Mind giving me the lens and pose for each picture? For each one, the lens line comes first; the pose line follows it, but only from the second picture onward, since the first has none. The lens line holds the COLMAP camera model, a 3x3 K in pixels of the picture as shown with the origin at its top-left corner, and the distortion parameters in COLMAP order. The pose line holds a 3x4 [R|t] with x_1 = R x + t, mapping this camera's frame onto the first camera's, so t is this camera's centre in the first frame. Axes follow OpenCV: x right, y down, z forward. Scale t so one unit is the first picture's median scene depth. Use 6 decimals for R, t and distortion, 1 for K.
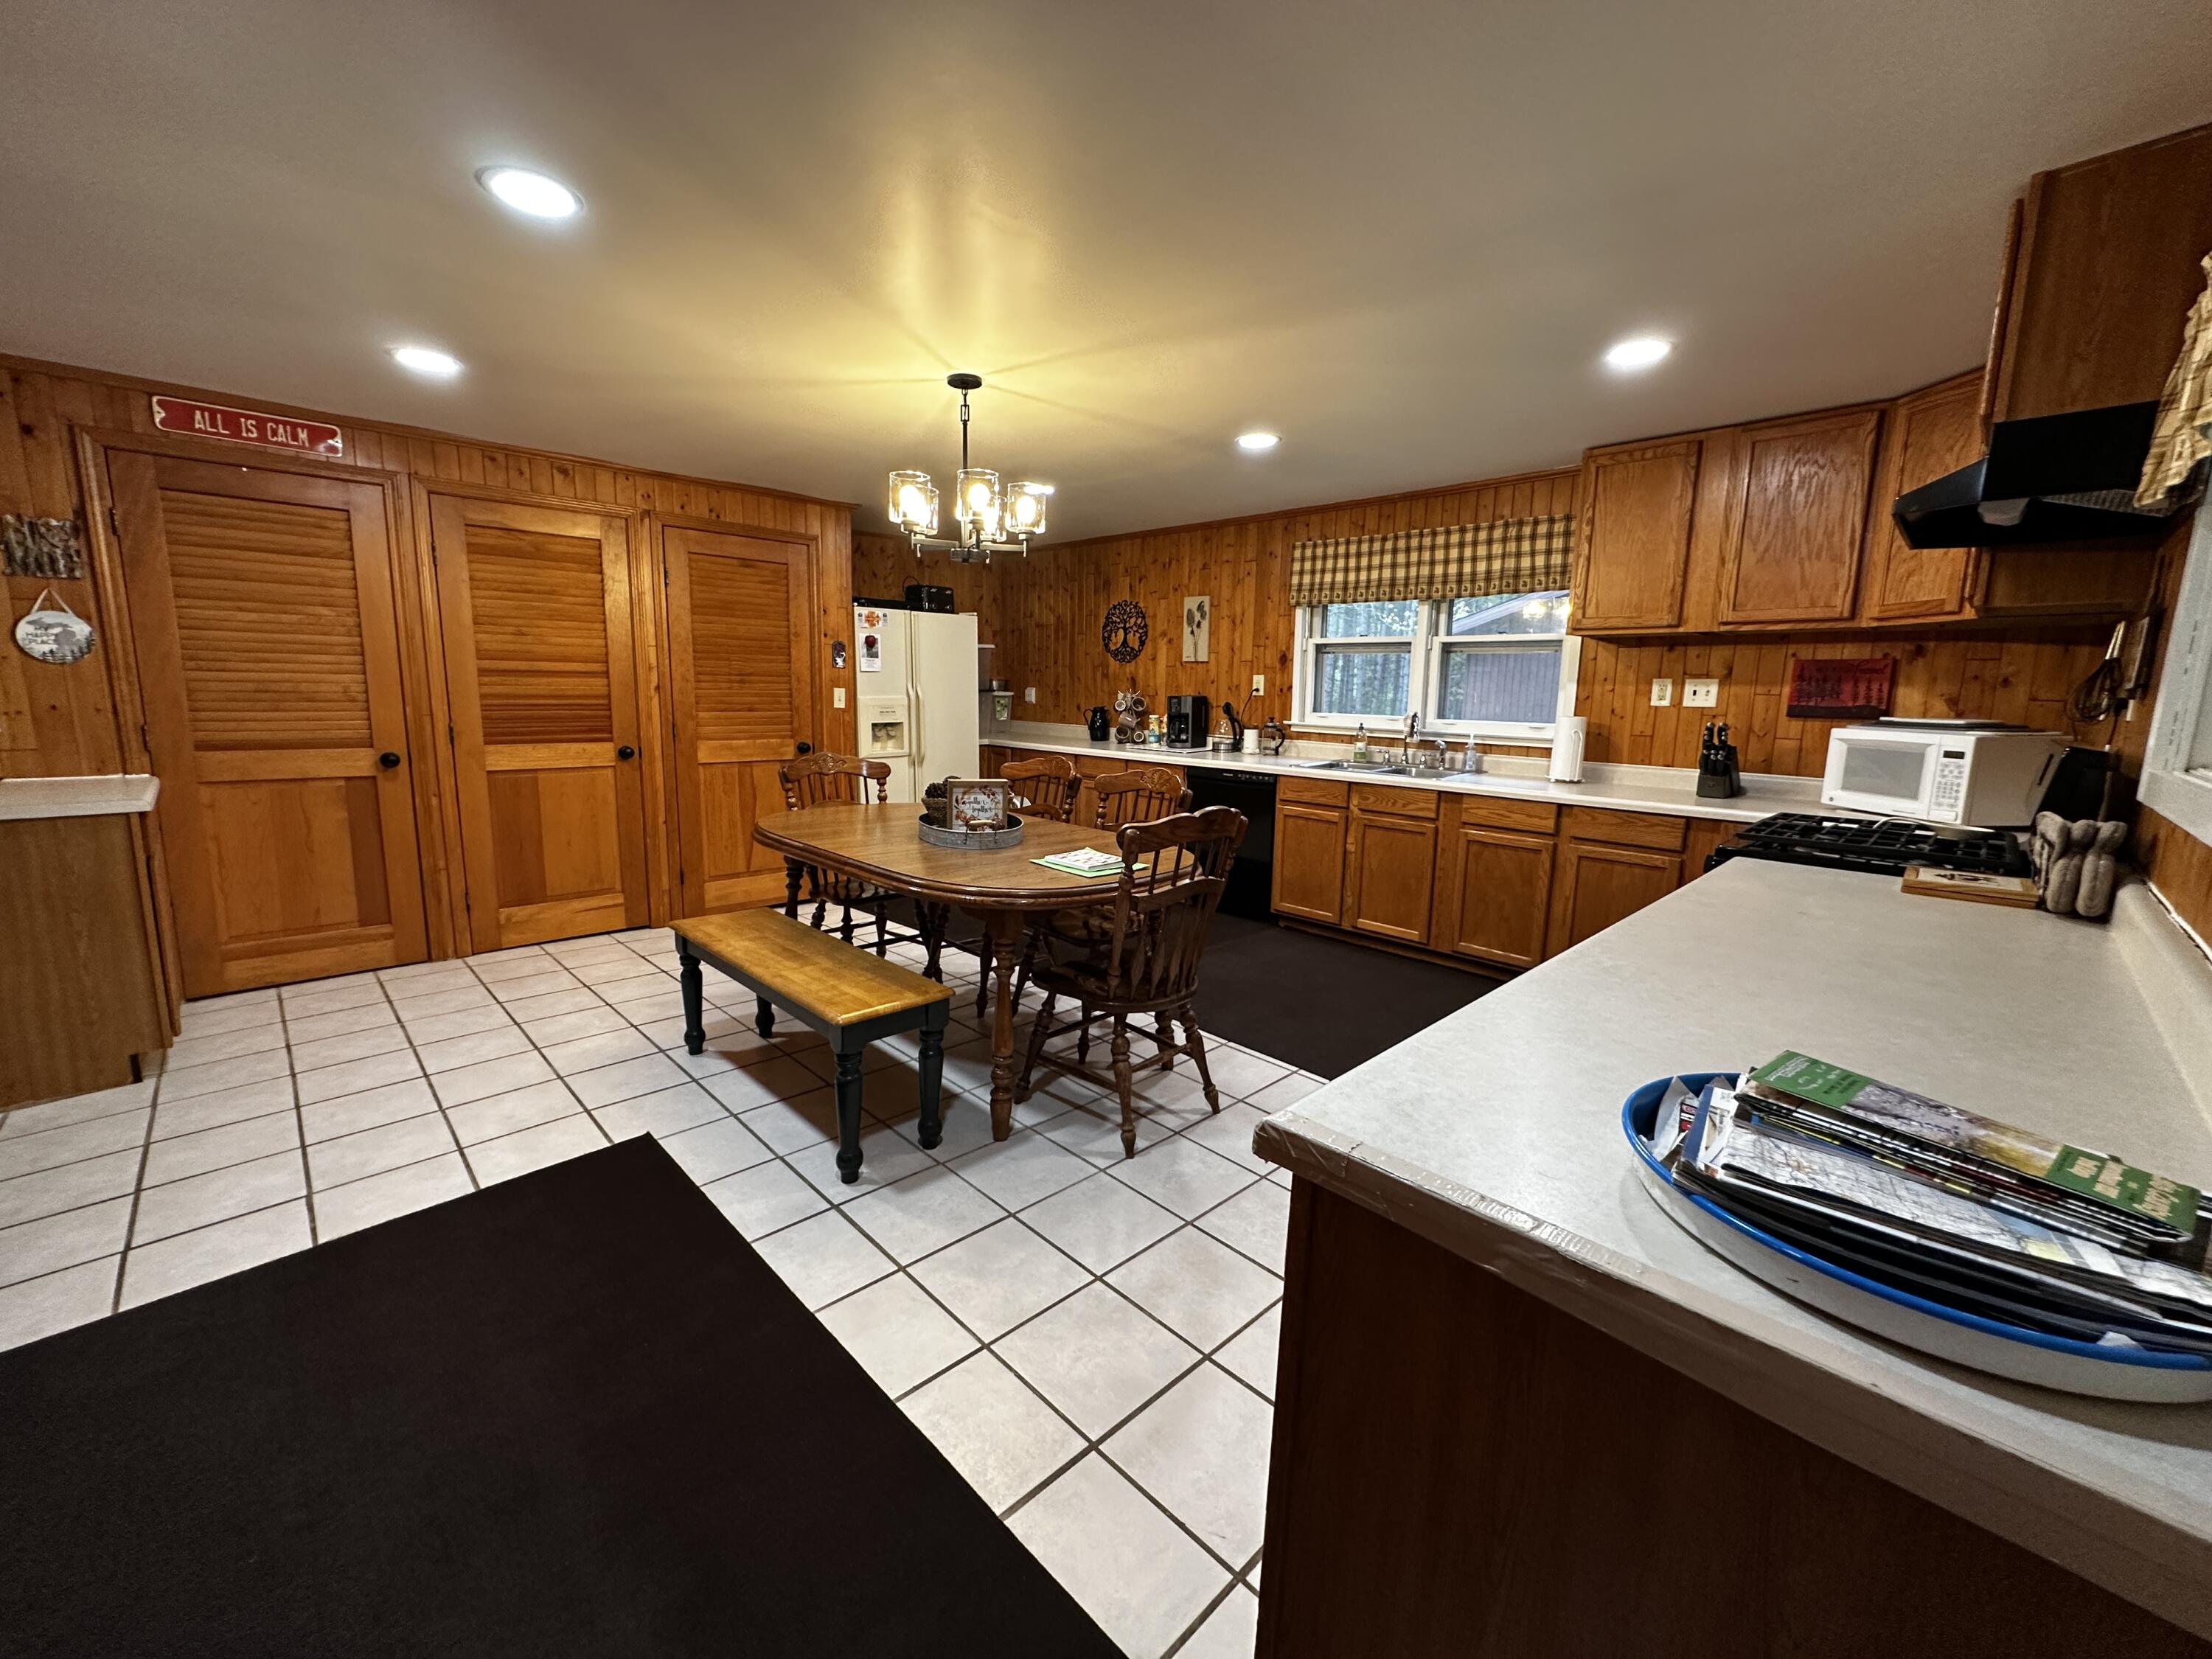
lens RADIAL K [[881.3, 0, 1100.9], [0, 881.3, 826.7], [0, 0, 1]] dist [-0.005315, 0.001091]
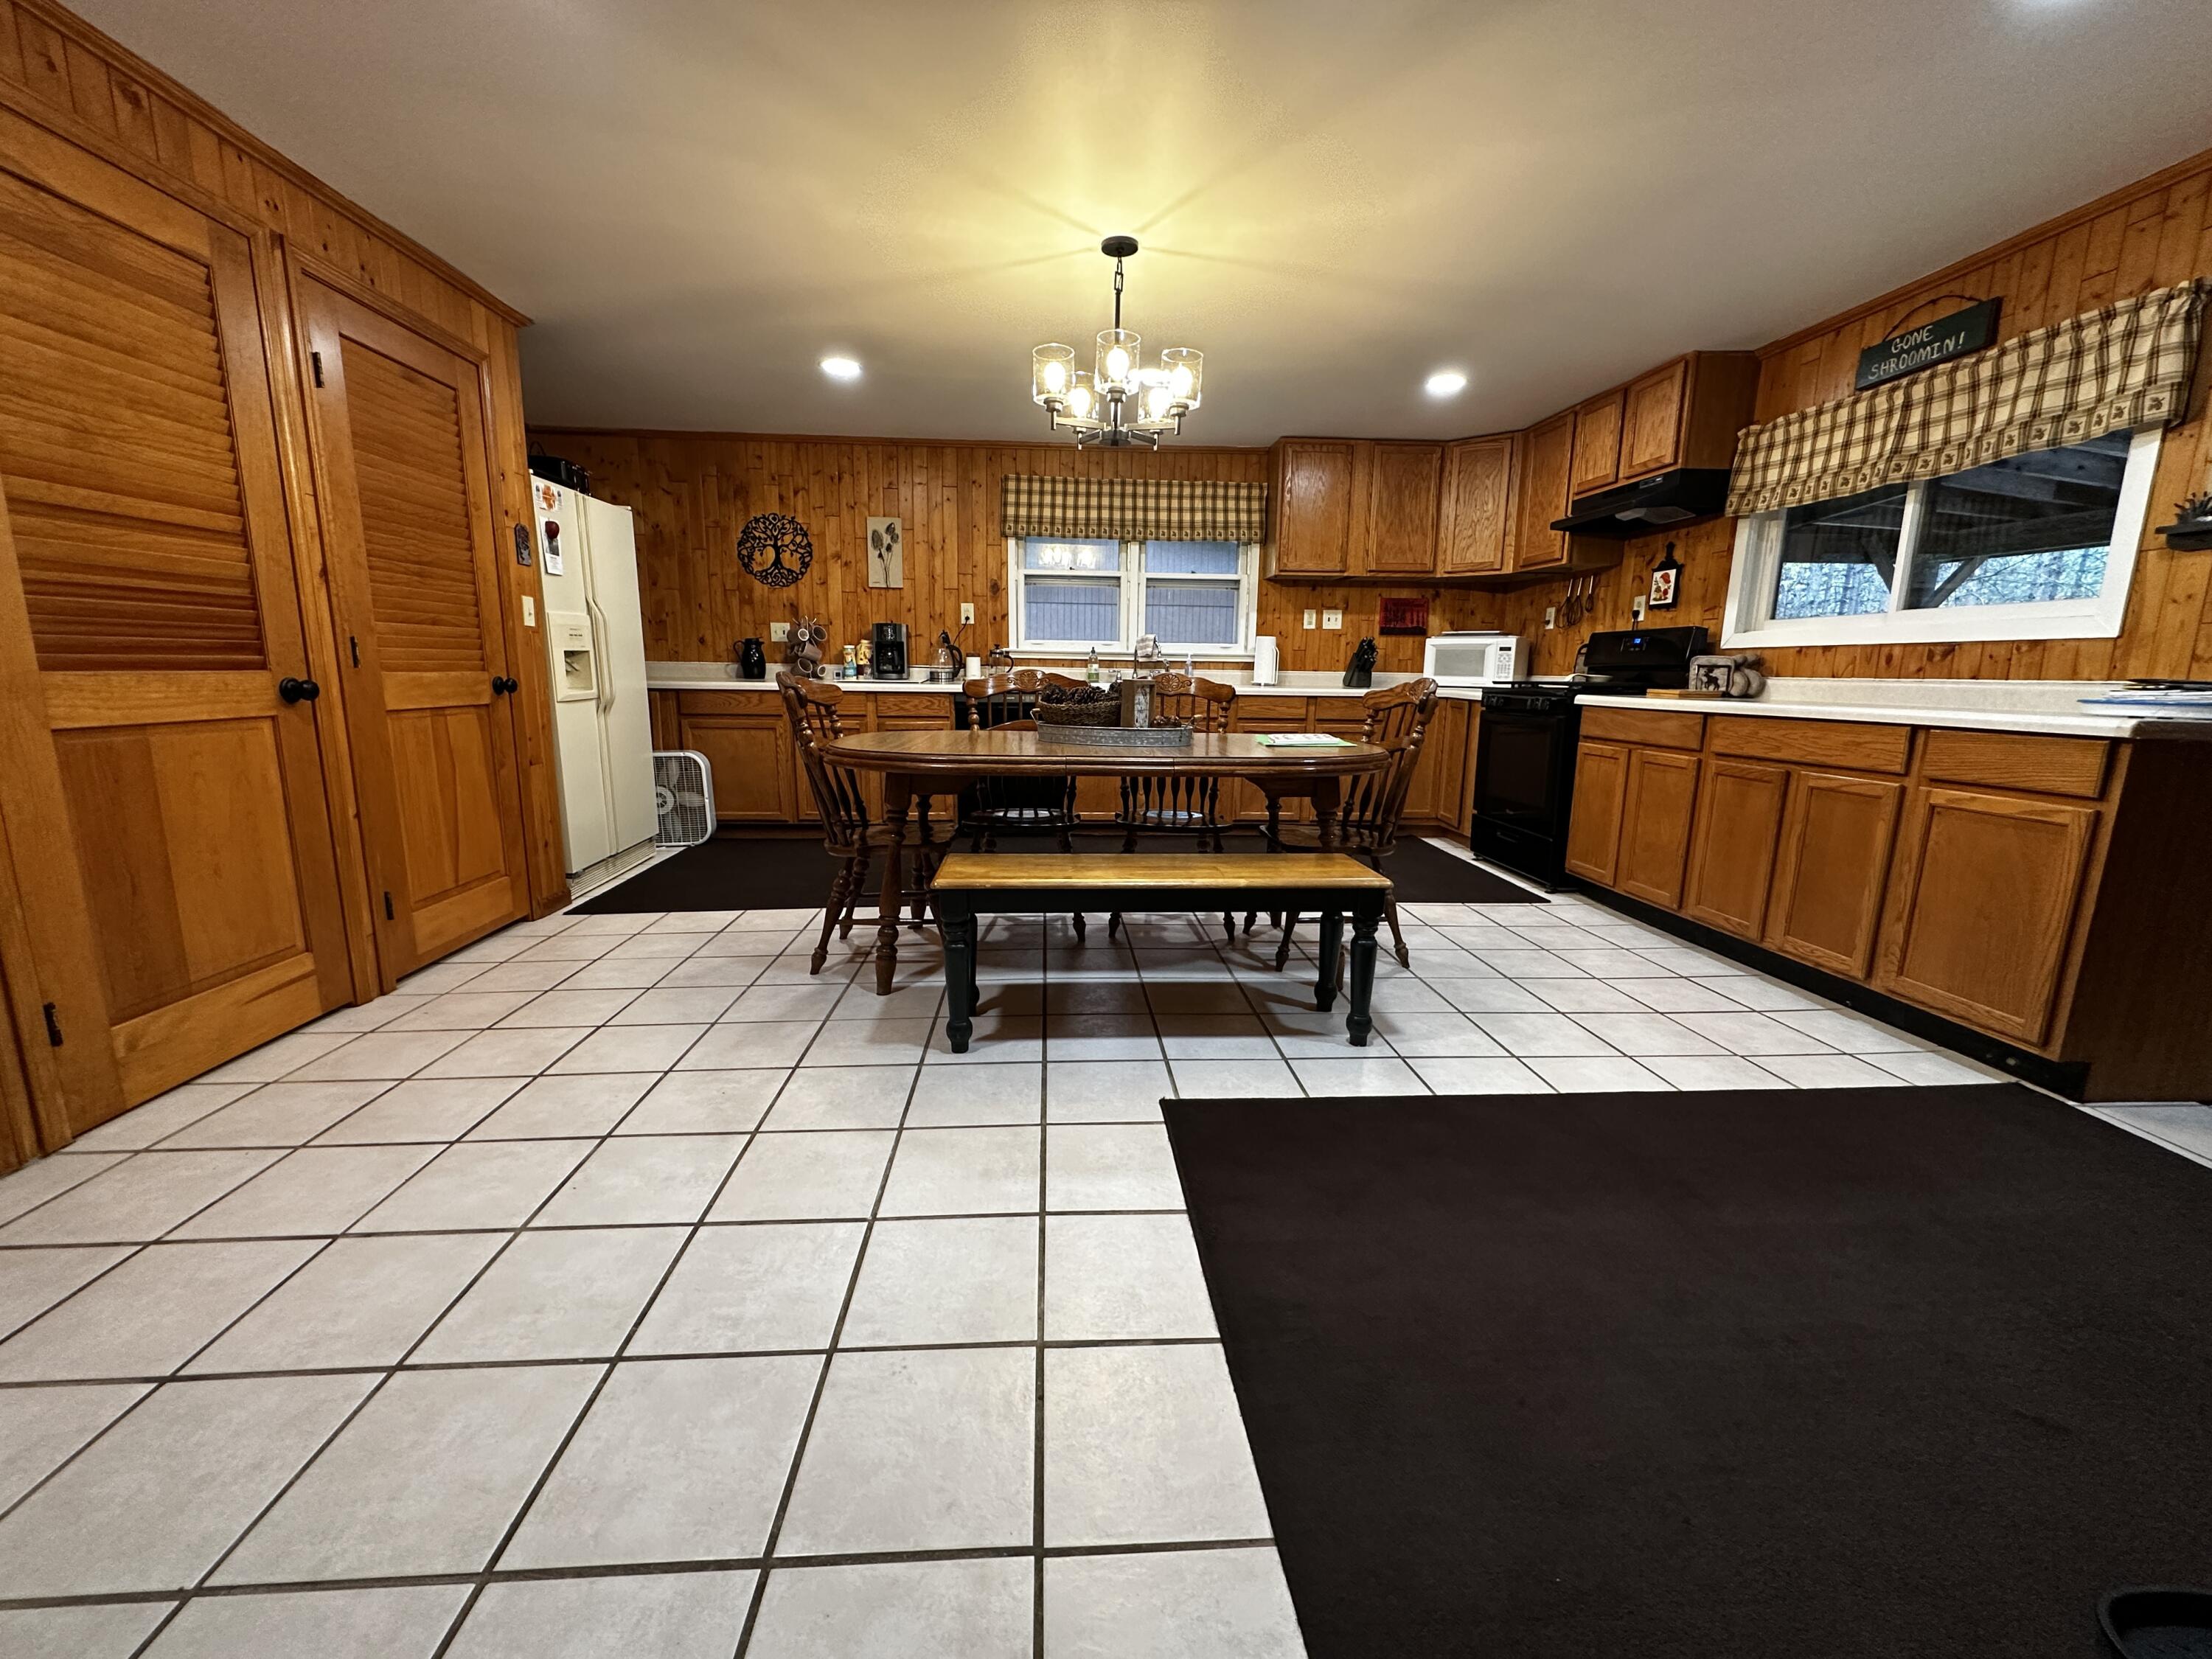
lens RADIAL K [[881.3, 0, 1102.3], [0, 881.3, 827.2], [0, 0, 1]] dist [-0.005315, 0.001091]
pose [[0.648999, -0.149466, 0.745963, -0.624180], [0.121332, 0.988296, 0.092461, 0.008407], [-0.751052, 0.030502, 0.659538, 0.274641]]
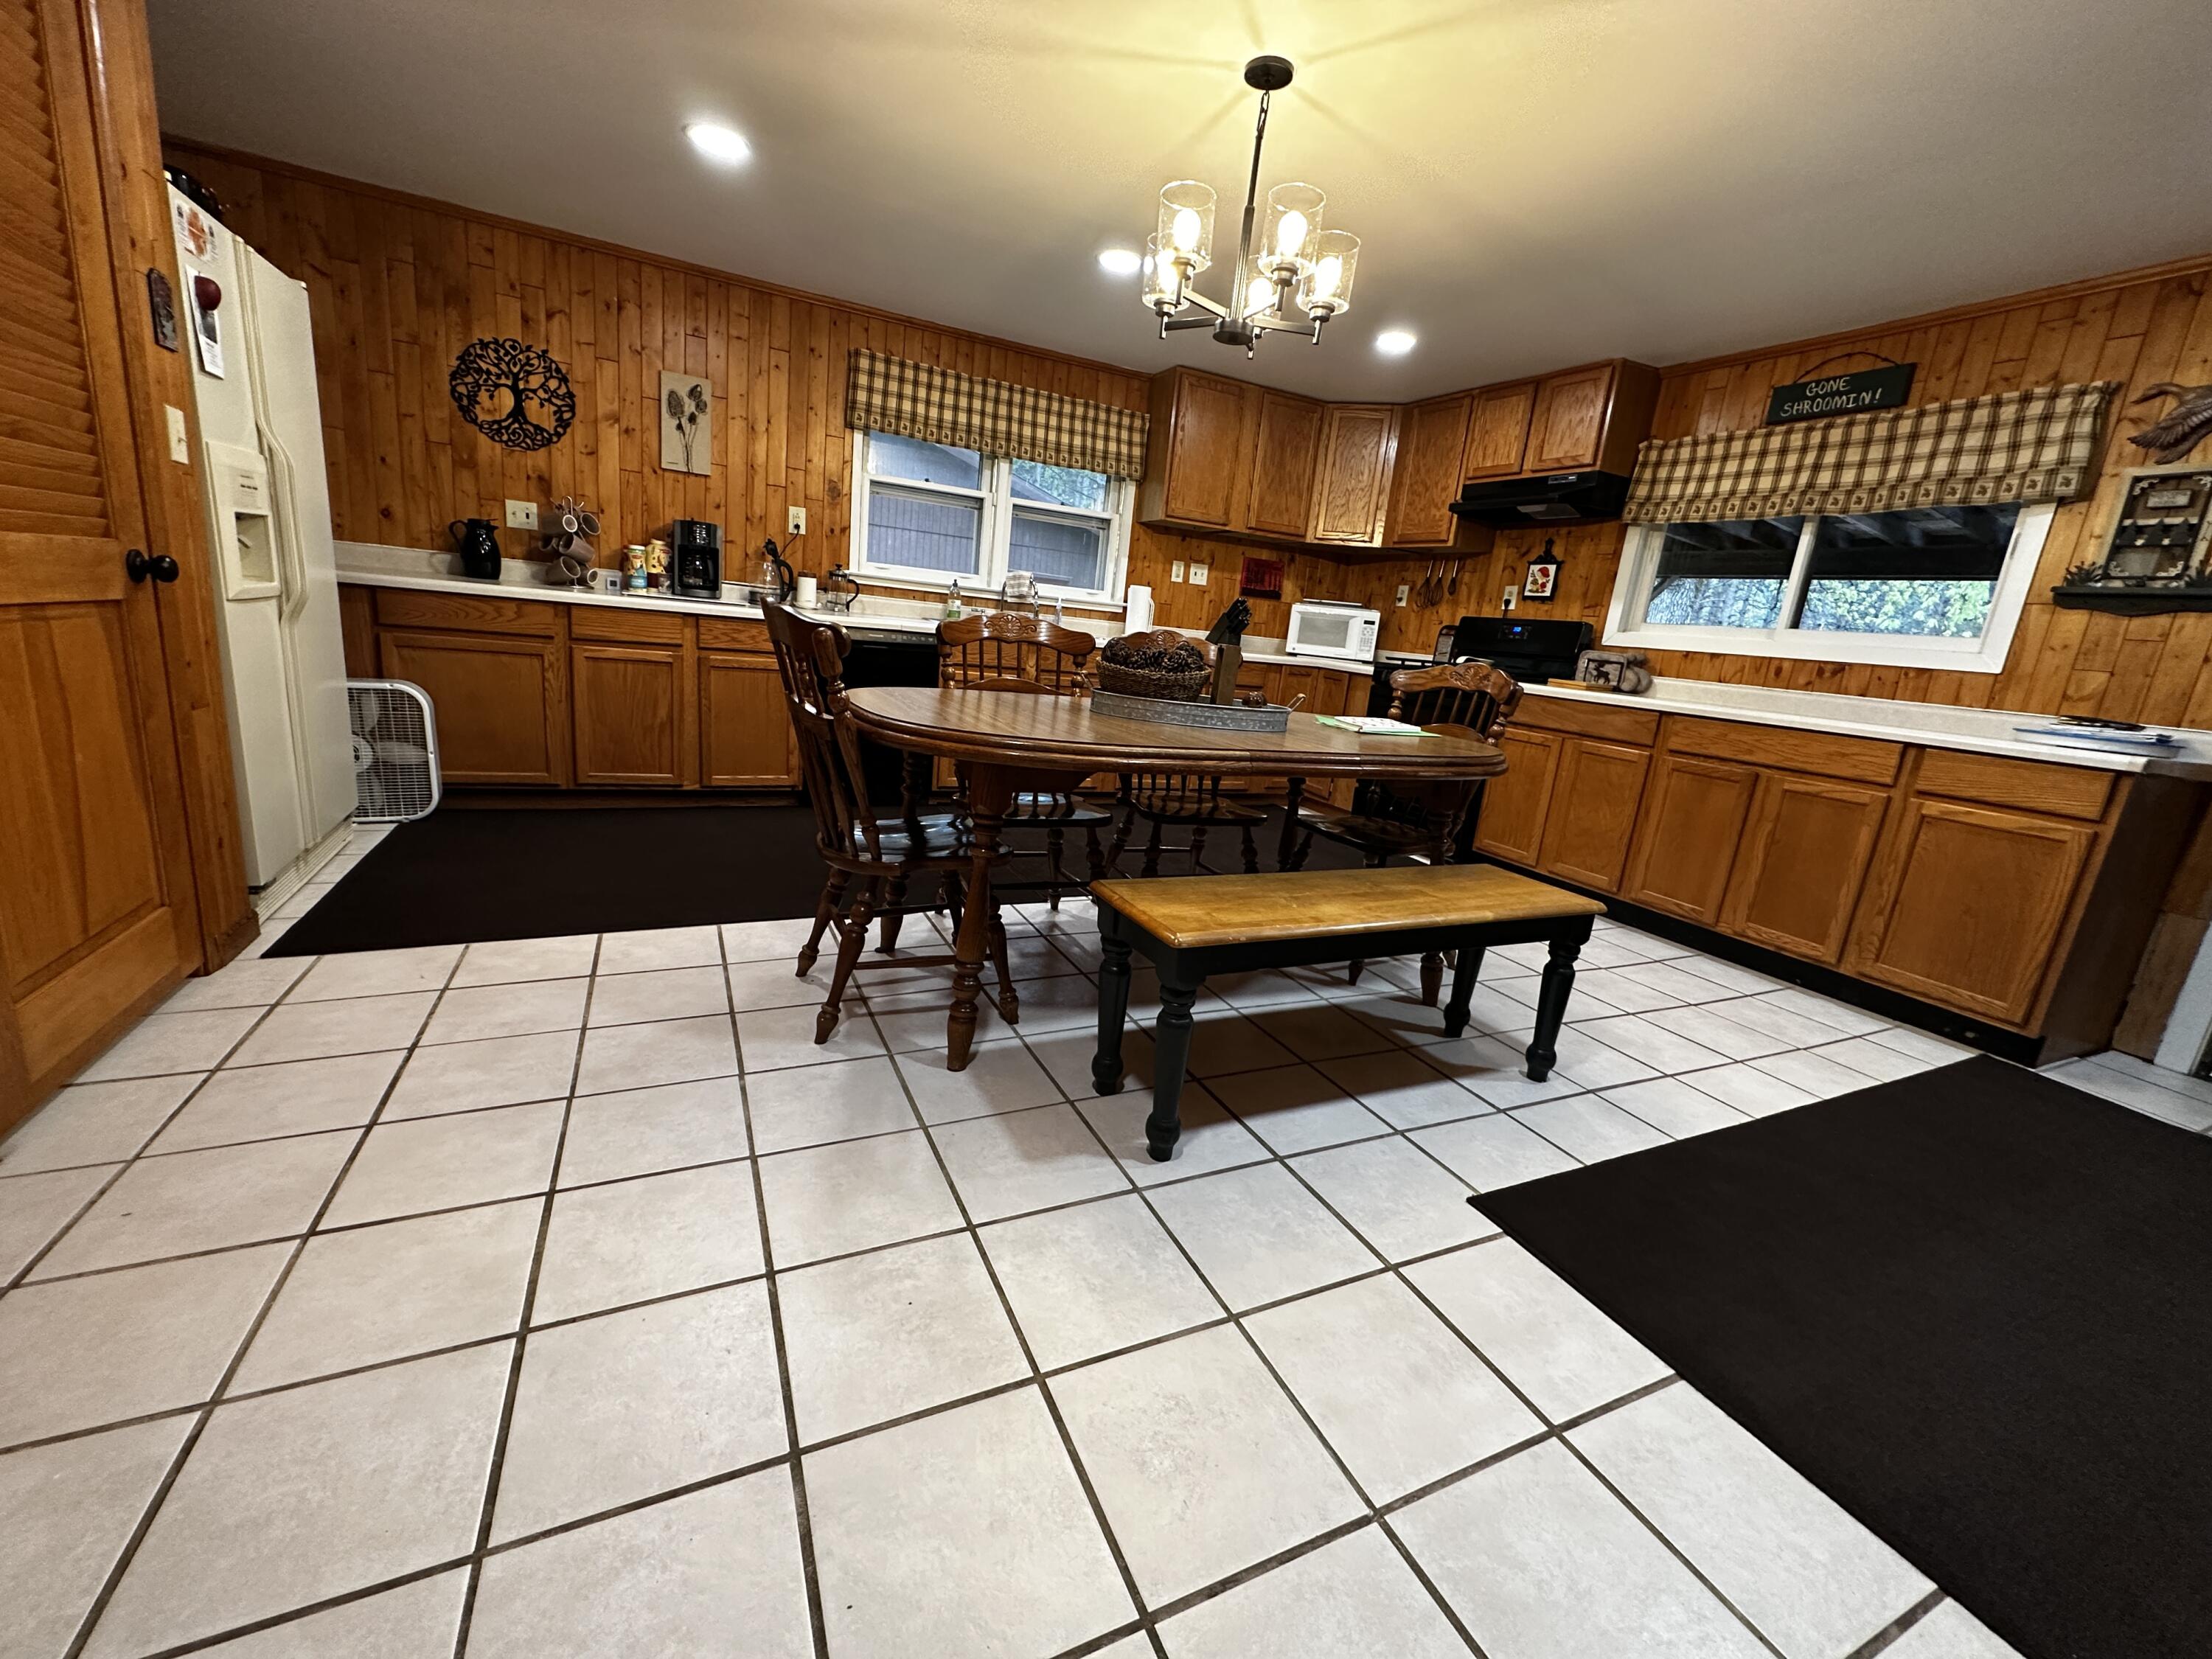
lens RADIAL K [[881.3, 0, 1102.7], [0, 881.3, 827.2], [0, 0, 1]] dist [-0.005315, 0.001091]
pose [[0.320597, -0.207042, 0.924311, -0.640937], [0.057608, 0.978275, 0.199148, -0.039304], [-0.945462, -0.010598, 0.325559, 0.582882]]
